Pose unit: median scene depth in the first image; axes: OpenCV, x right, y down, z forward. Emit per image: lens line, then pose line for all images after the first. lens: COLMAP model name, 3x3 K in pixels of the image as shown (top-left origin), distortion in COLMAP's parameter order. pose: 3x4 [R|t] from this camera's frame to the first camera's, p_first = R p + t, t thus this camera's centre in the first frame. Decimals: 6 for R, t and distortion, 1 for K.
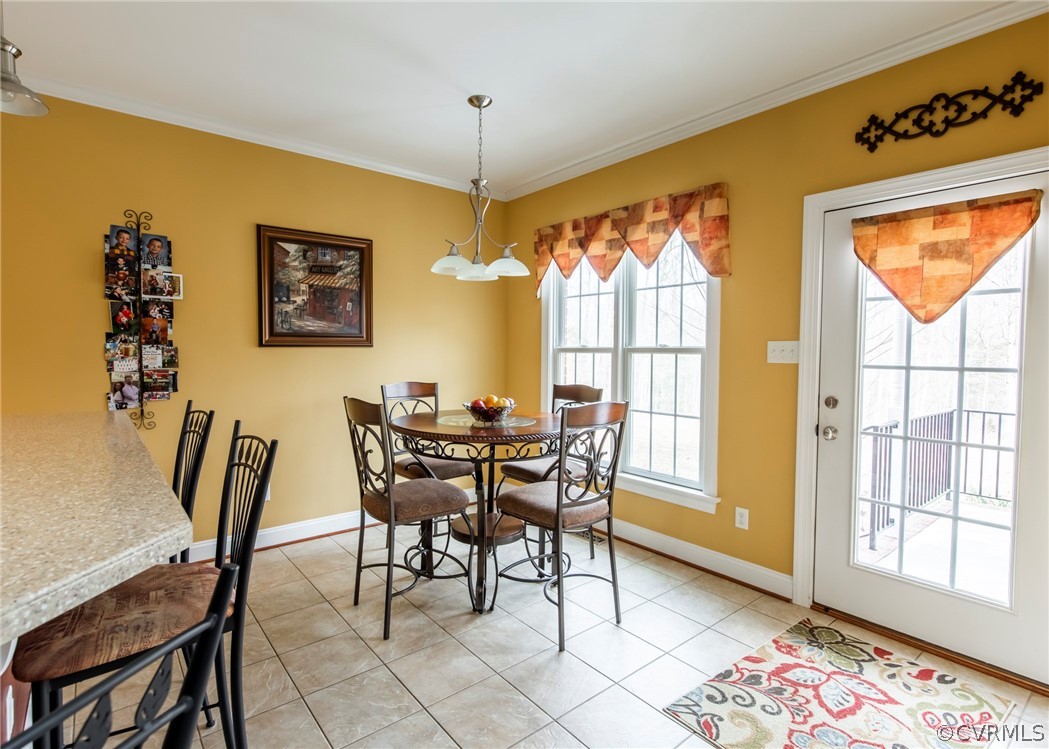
lens RADIAL K [[513.7, 0, 501.2], [0, 513.7, 374.7], [0, 0, 1]] dist [-0.000235, -0.000795]
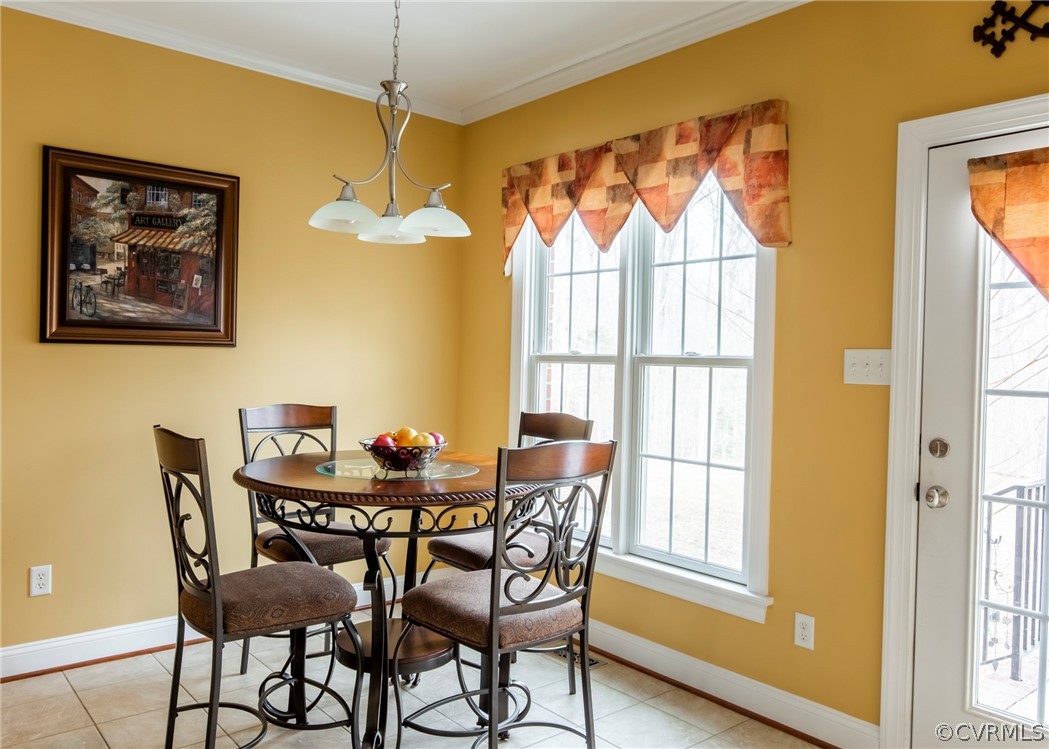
lens RADIAL K [[782.6, 0, 524.5], [0, 782.6, 374.5], [0, 0, 1]] dist [-0.008708, 0.001307]
pose [[0.999174, 0.019325, 0.035746, 0.084090], [-0.018263, 0.999389, -0.029810, 0.001445], [-0.036300, 0.029133, 0.998916, 0.050278]]
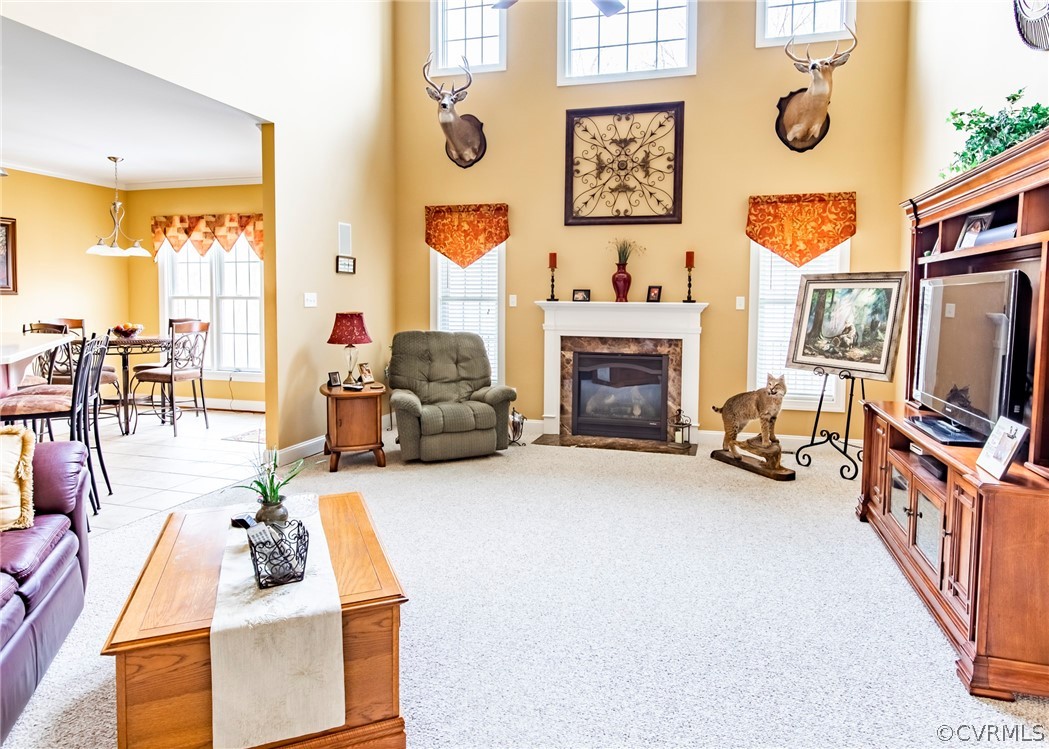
lens RADIAL K [[639.9, 0, 557.8], [0, 639.9, 332.0], [0, 0, 1]] dist [-0.001667, -0.000101]
pose [[0.802298, -0.027473, 0.596291, -0.139095], [0.023912, 0.999618, 0.013883, 0.073090], [-0.596444, 0.003121, 0.802648, -1.594760]]
